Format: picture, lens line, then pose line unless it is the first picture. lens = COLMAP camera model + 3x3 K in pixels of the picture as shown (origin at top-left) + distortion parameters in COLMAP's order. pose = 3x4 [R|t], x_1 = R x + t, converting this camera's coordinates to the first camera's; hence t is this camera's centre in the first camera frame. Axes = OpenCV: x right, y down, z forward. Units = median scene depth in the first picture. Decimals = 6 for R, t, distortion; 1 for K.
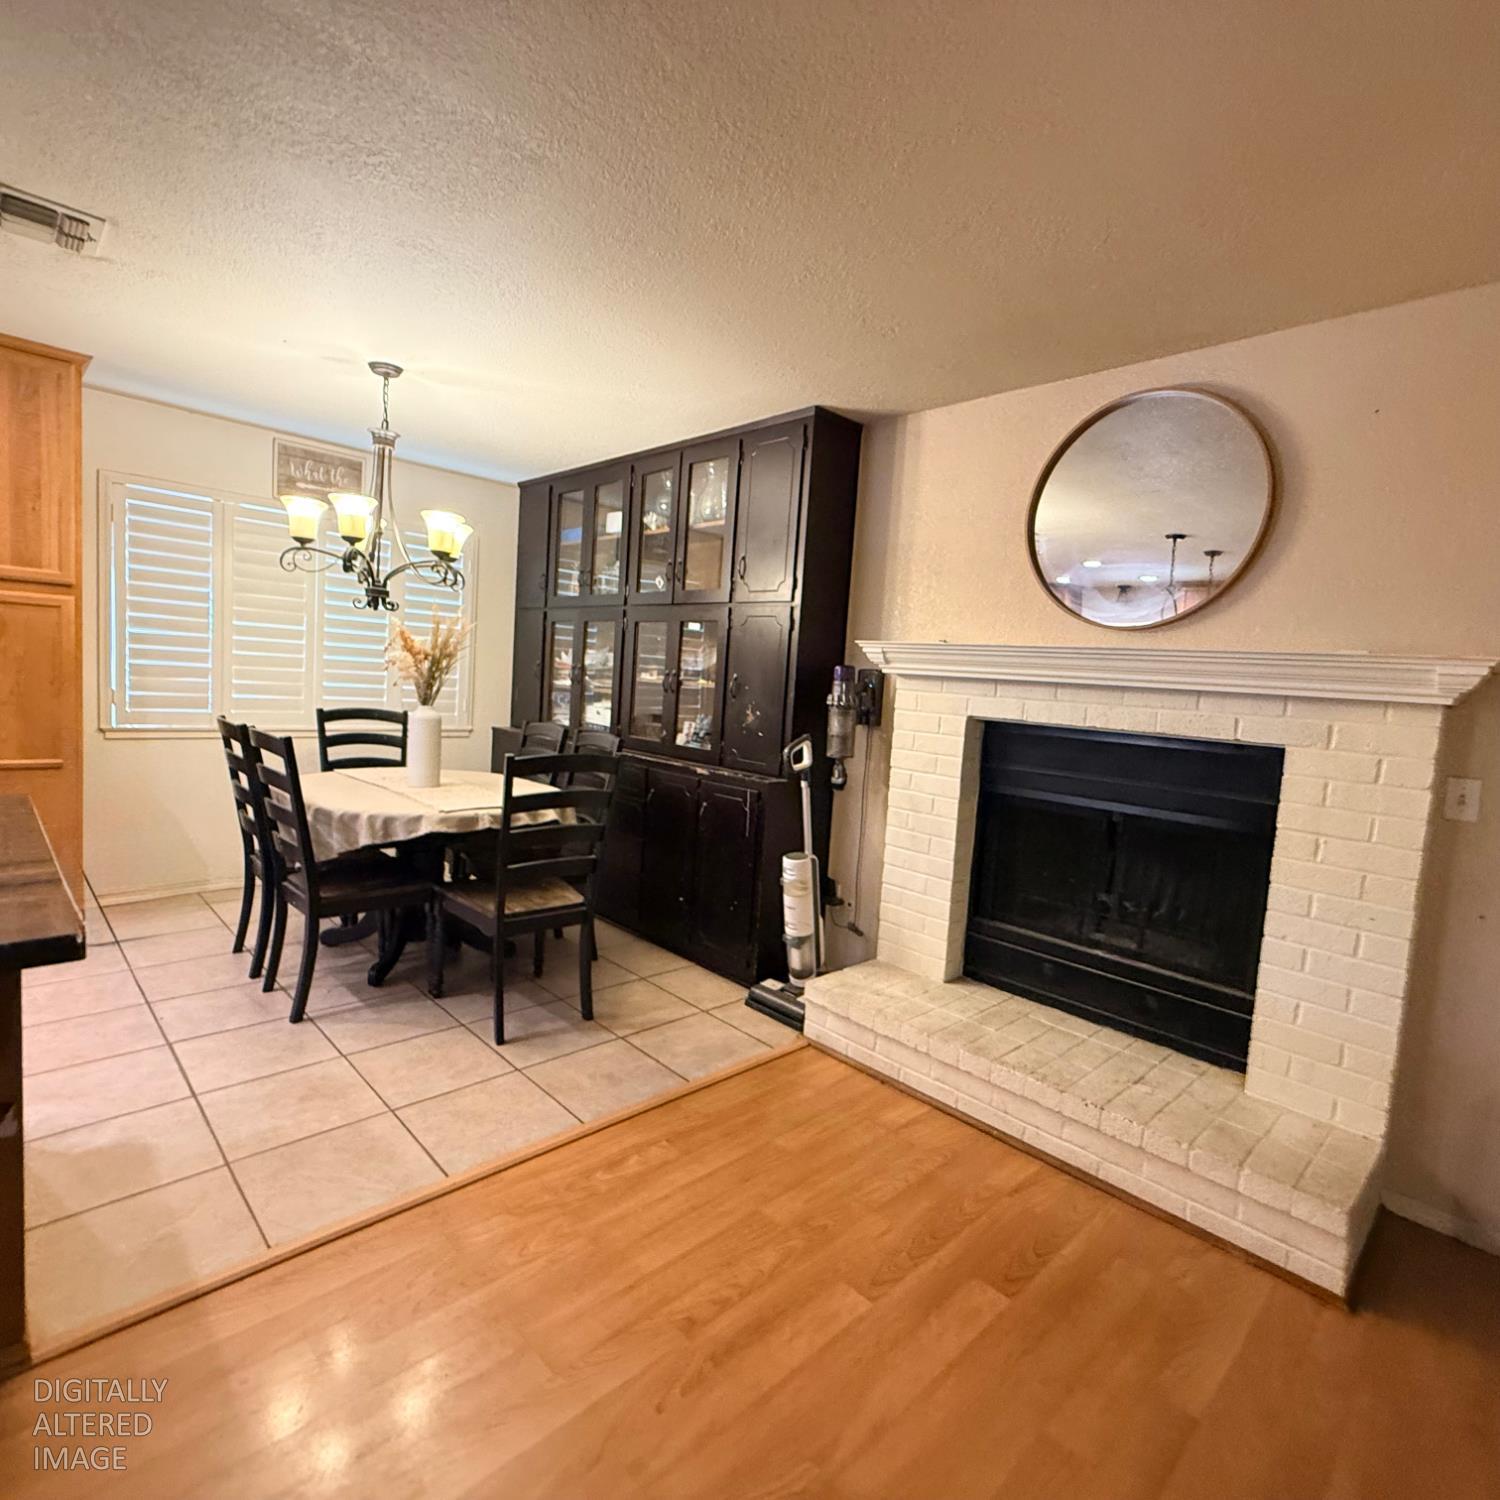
lens RADIAL K [[803.9, 0, 752.3], [0, 803.9, 742.9], [0, 0, 1]] dist [-0.000515, 0.000993]
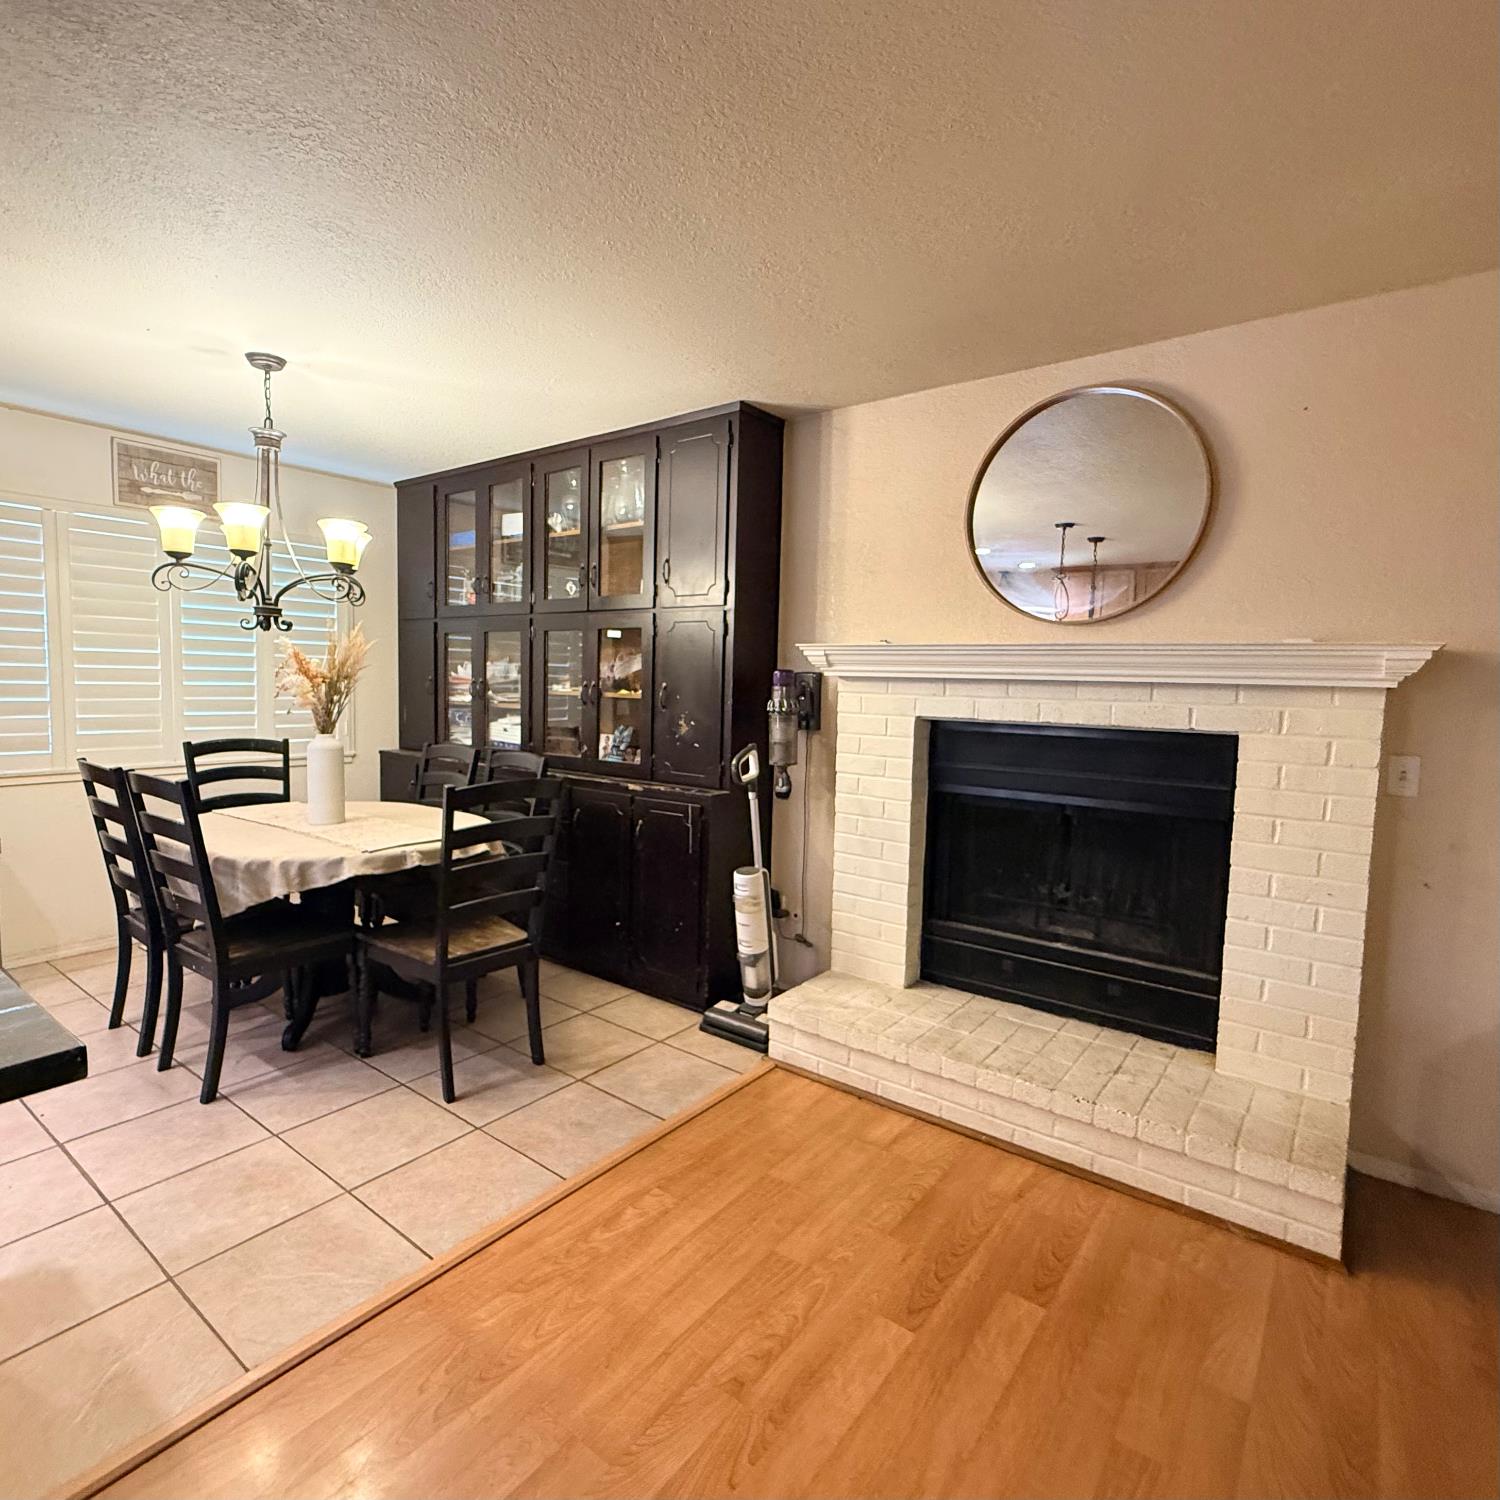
lens RADIAL K [[833.8, 0, 721.6], [0, 833.8, 742.7], [0, 0, 1]] dist [0.000416, 0.000653]
pose [[0.990190, -0.054533, 0.128647, -0.105026], [0.054526, 0.998506, 0.003577, -0.018790], [-0.128650, 0.003473, 0.991684, 0.018397]]
